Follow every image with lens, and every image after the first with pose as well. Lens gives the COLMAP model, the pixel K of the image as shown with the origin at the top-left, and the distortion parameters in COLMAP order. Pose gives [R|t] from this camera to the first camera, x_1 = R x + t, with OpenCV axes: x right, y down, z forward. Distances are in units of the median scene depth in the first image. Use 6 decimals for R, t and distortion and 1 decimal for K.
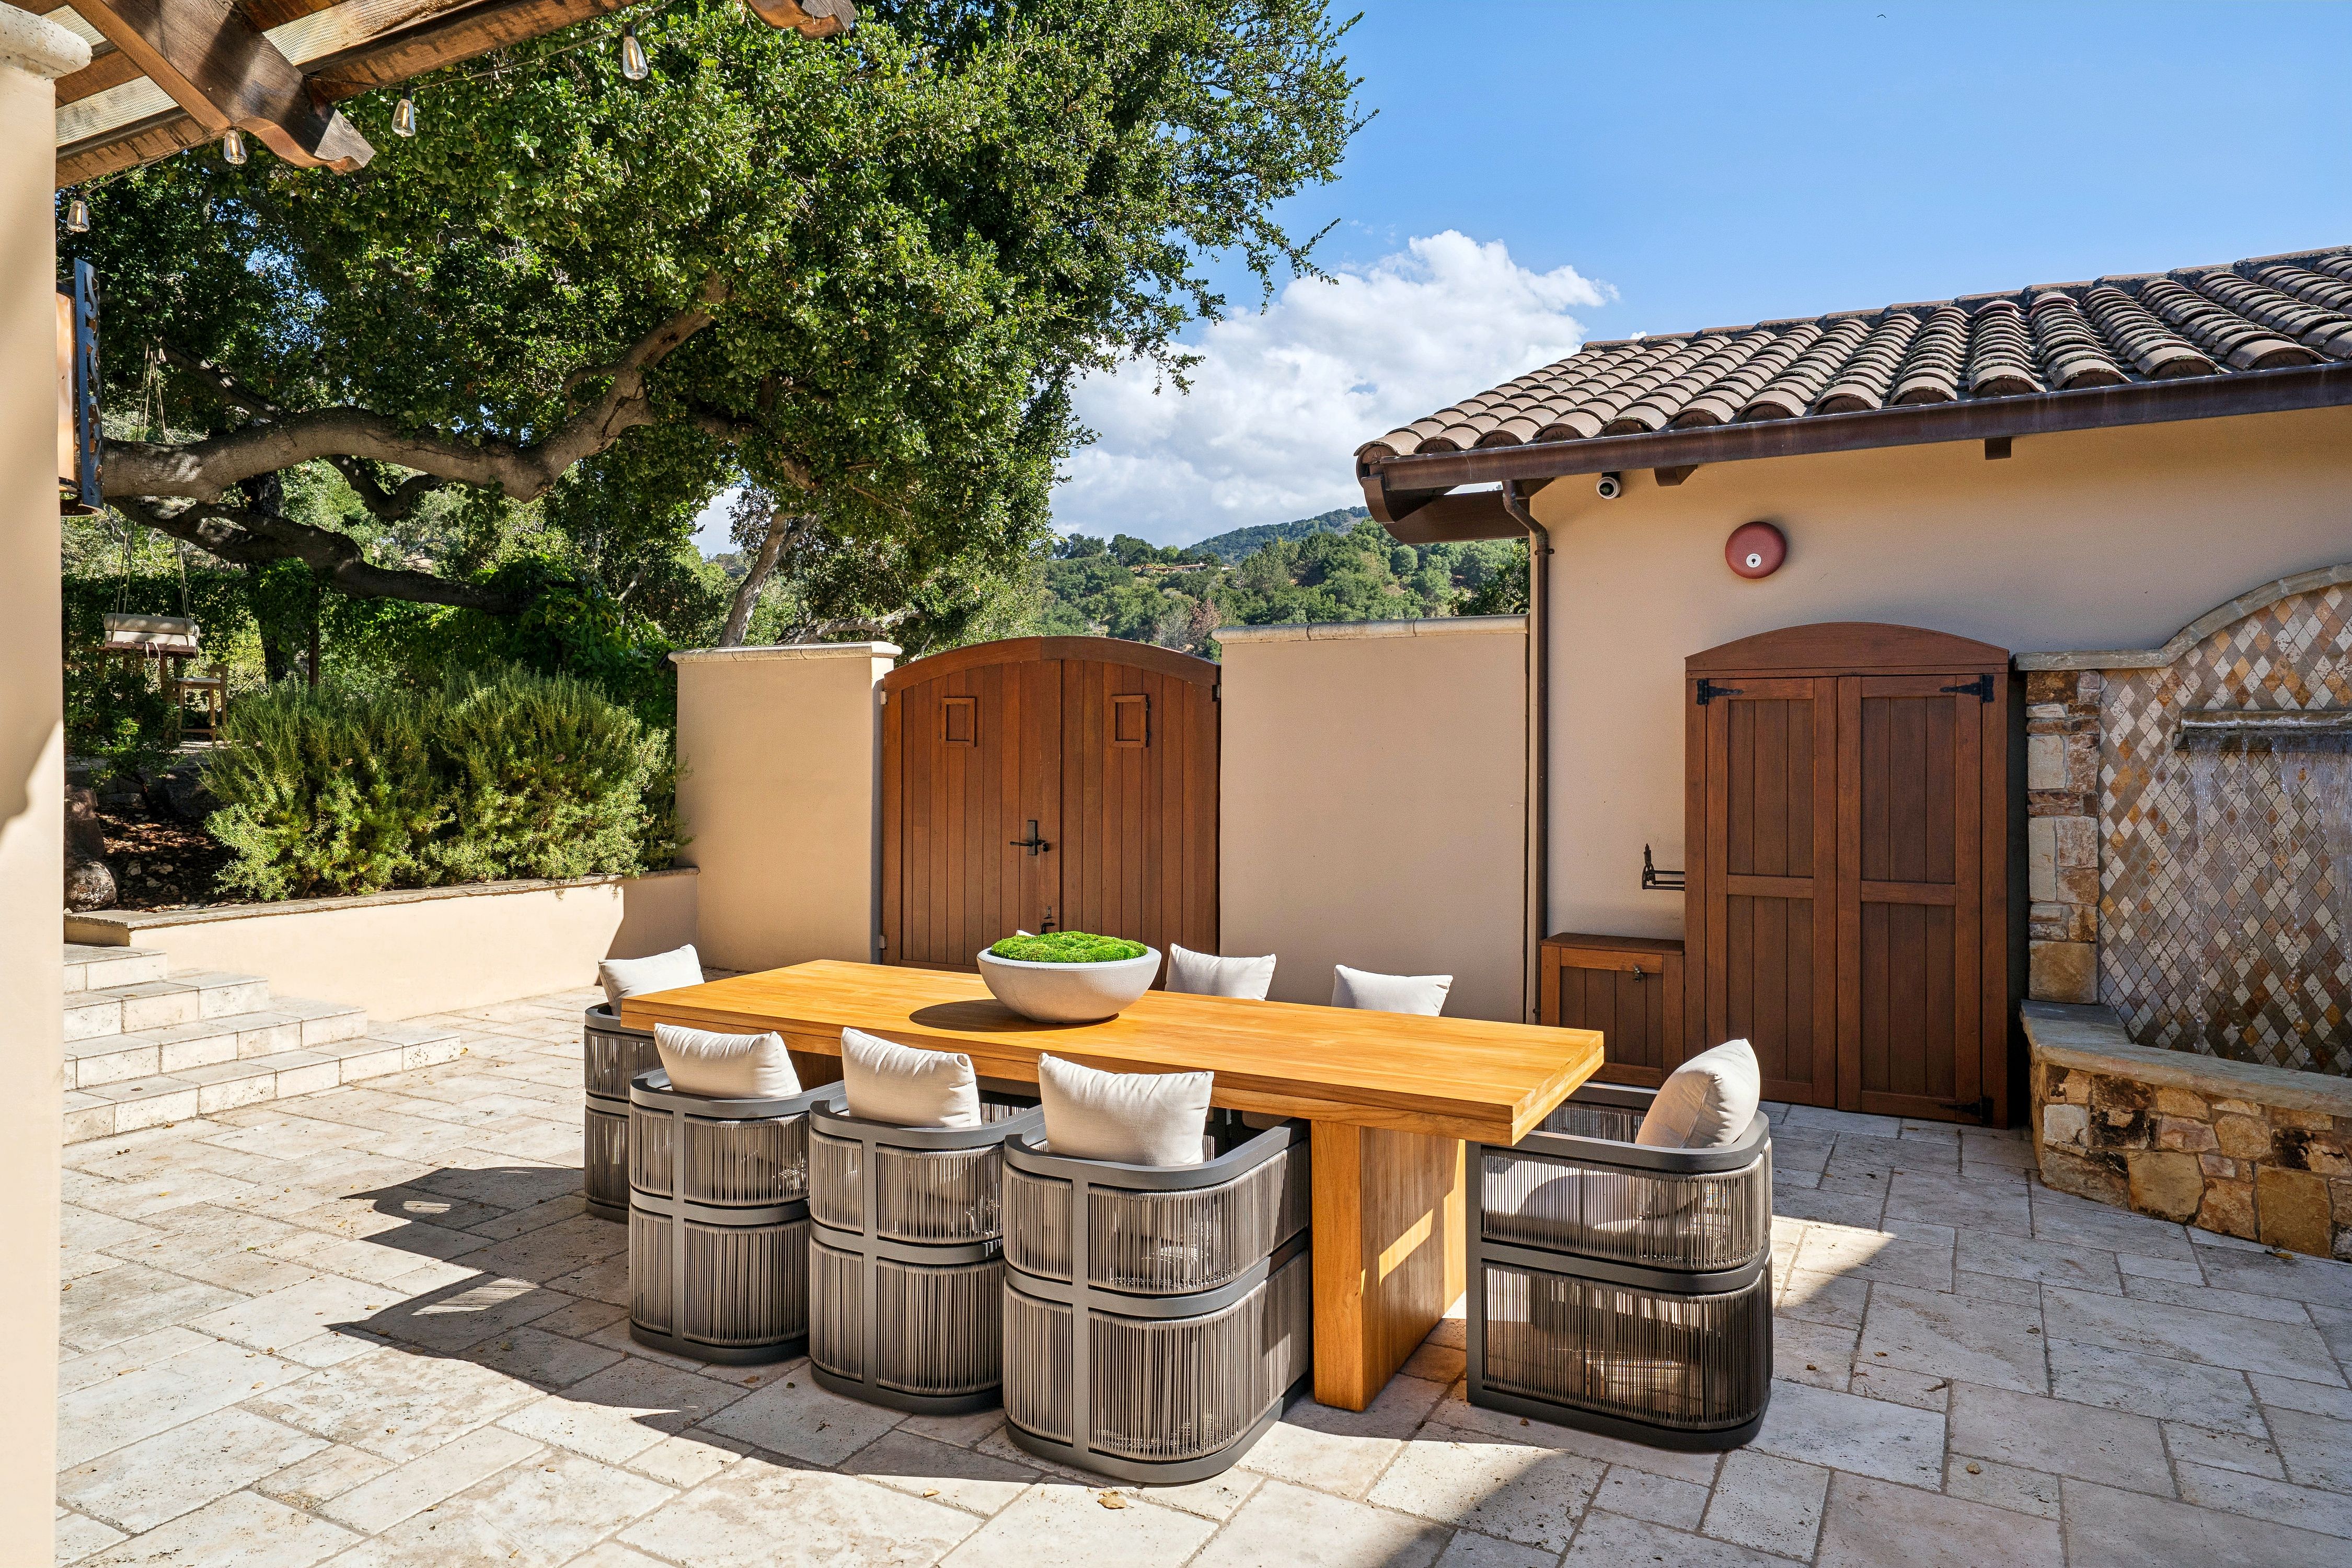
lens RADIAL K [[1477.5, 0, 1167.4], [0, 1477.5, 756.2], [0, 0, 1]] dist [0.024755, 0.004250]
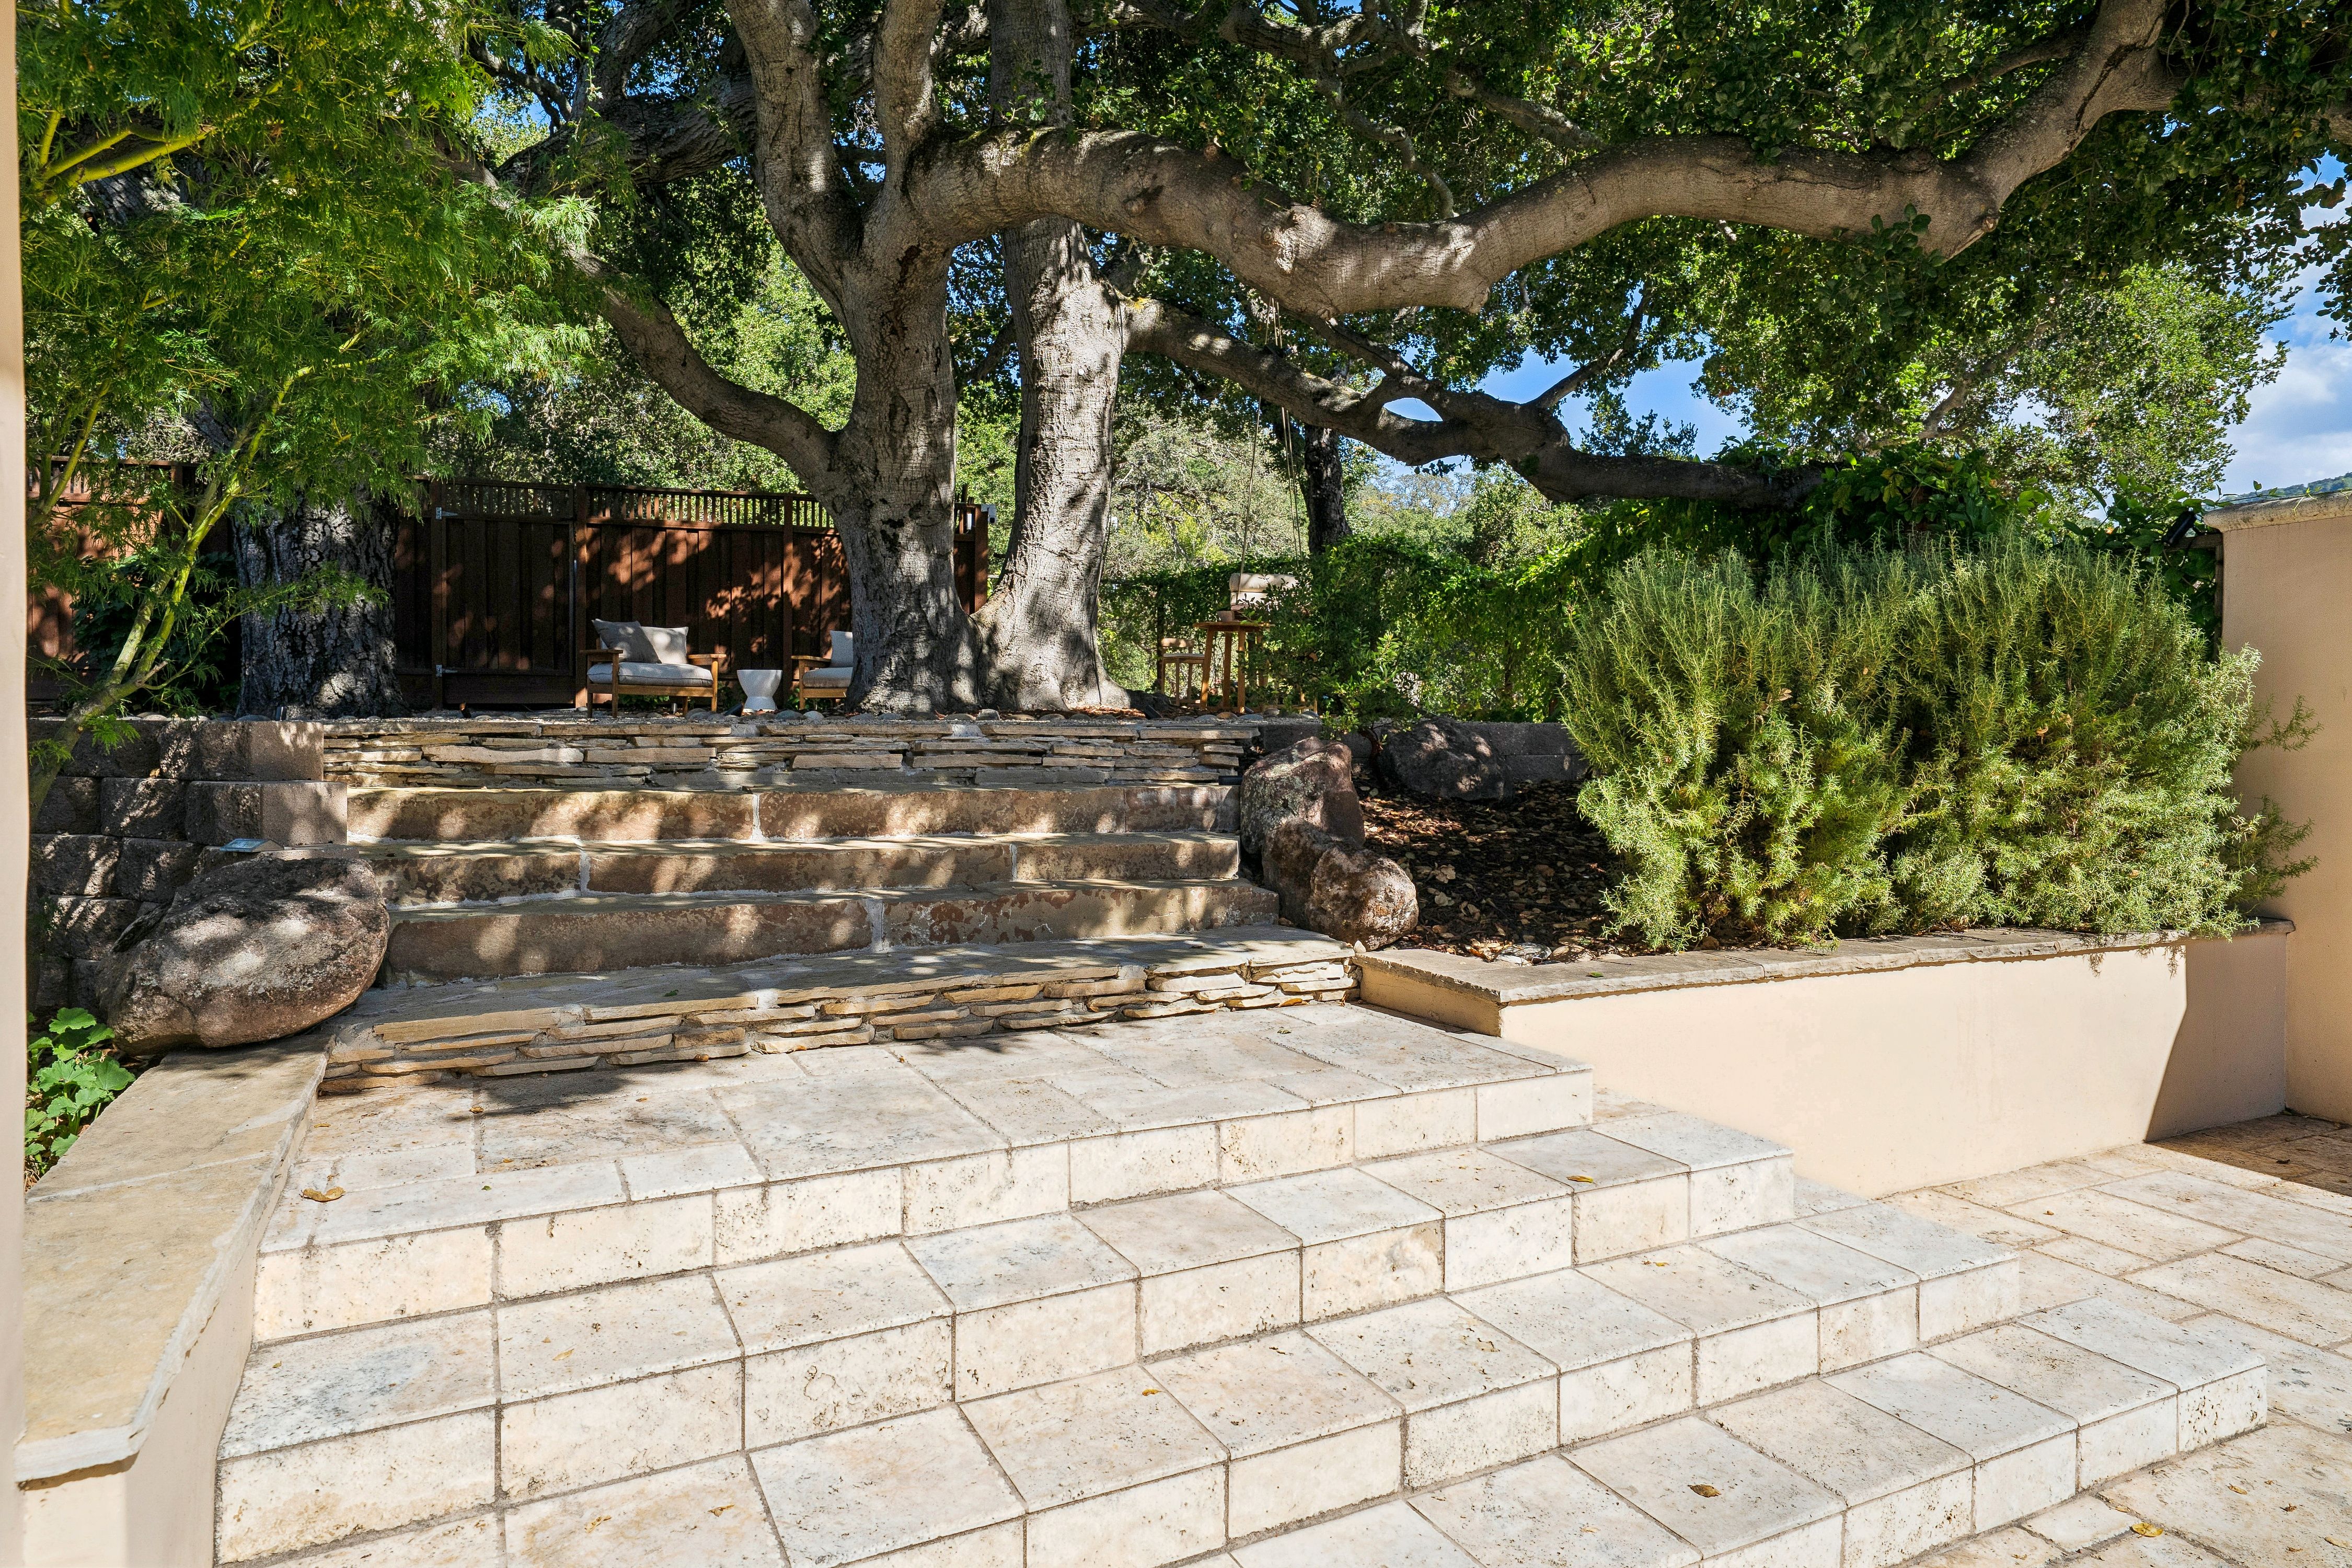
lens RADIAL K [[1371.1, 0, 1176.0], [0, 1371.1, 784.0], [0, 0, 1]] dist [-0.001224, -0.000359]
pose [[0.831801, 0.022741, -0.554609, -0.467196], [-0.012734, 0.999679, 0.021893, 0.028118], [0.554928, -0.011148, 0.831823, 0.487275]]
